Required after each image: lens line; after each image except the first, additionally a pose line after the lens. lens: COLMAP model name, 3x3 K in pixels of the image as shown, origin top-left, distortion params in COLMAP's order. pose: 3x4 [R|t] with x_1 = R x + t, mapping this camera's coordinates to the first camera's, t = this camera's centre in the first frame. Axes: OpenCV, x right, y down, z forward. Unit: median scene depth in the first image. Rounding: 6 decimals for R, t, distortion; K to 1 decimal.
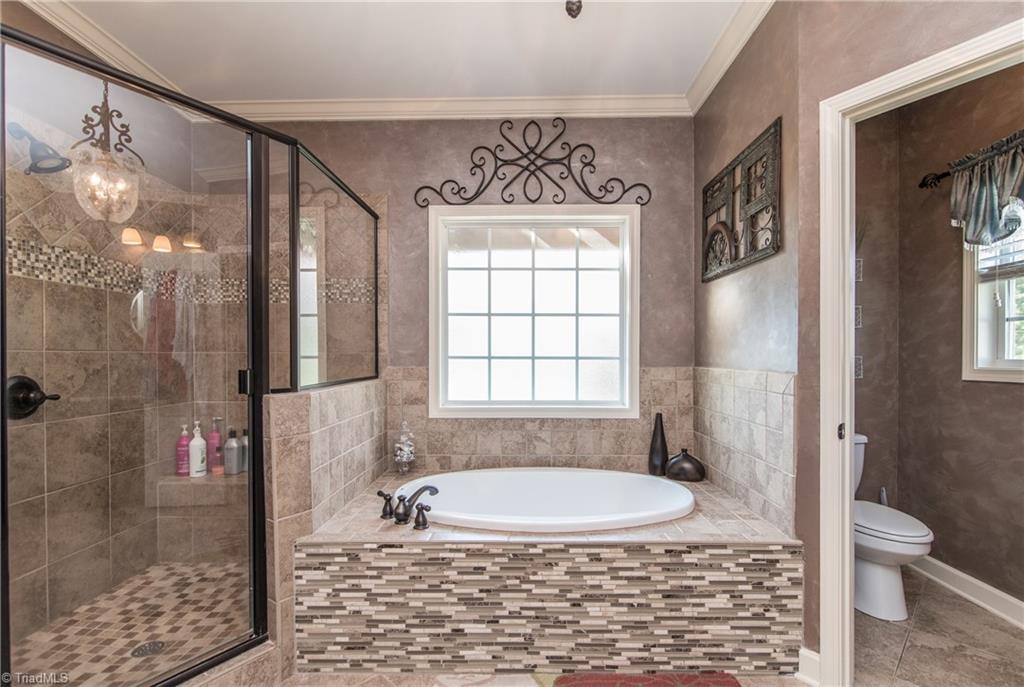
lens RADIAL K [[465.0, 0, 520.7], [0, 465.0, 357.5], [0, 0, 1]] dist [0.001654, 0.000241]
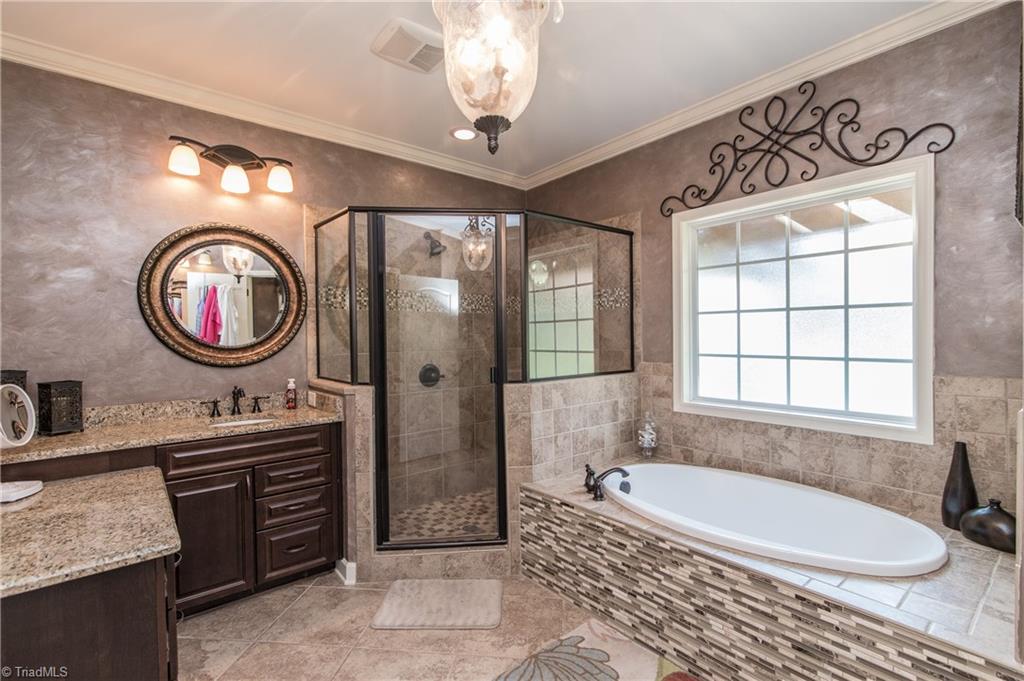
lens RADIAL K [[465.0, 0, 520.6], [0, 465.0, 342.6], [0, 0, 1]] dist [0.001654, 0.000241]
pose [[0.651908, 0.004517, -0.758284, 0.479255], [0.005624, 0.999926, 0.010792, -0.052951], [0.758277, -0.011300, 0.651835, 0.036163]]
